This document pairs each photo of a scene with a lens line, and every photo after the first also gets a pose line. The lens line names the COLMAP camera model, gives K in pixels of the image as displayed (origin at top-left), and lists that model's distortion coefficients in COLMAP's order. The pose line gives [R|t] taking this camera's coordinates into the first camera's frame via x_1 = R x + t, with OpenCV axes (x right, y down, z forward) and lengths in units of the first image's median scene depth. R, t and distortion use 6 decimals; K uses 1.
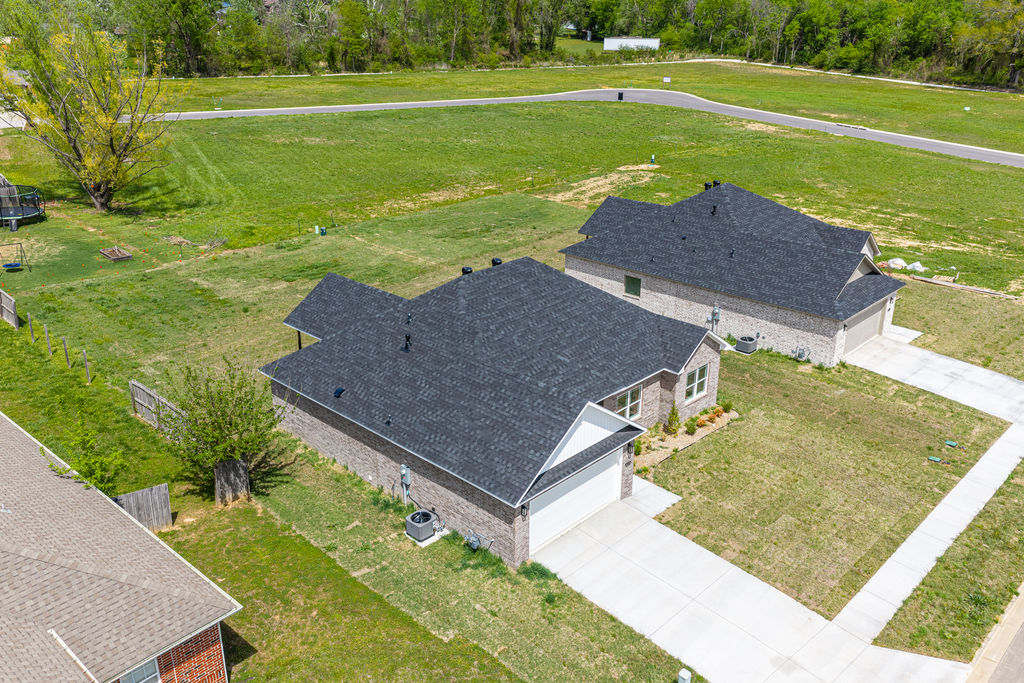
lens RADIAL K [[839.8, 0, 514.7], [0, 839.8, 342.6], [0, 0, 1]] dist [0.080162, -0.057545]
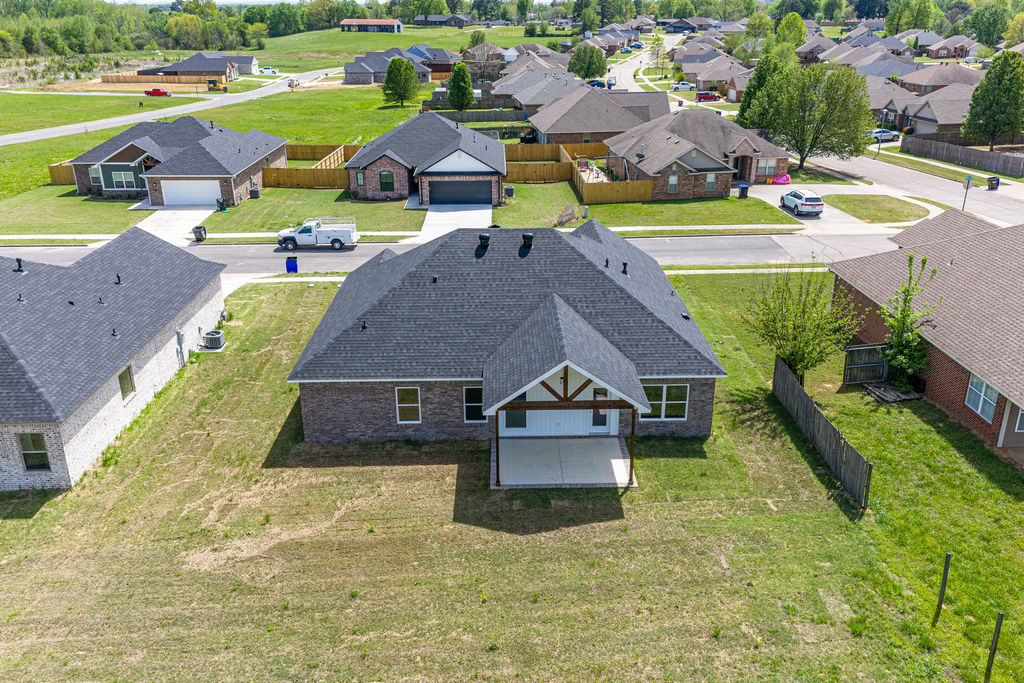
lens RADIAL K [[839.8, 0, 514.7], [0, 839.8, 342.6], [0, 0, 1]] dist [0.080162, -0.057545]
pose [[-0.704261, -0.257509, 0.661593, -0.489249], [0.272180, 0.762756, 0.586619, -0.385288], [-0.655693, 0.593205, -0.467091, 1.046086]]
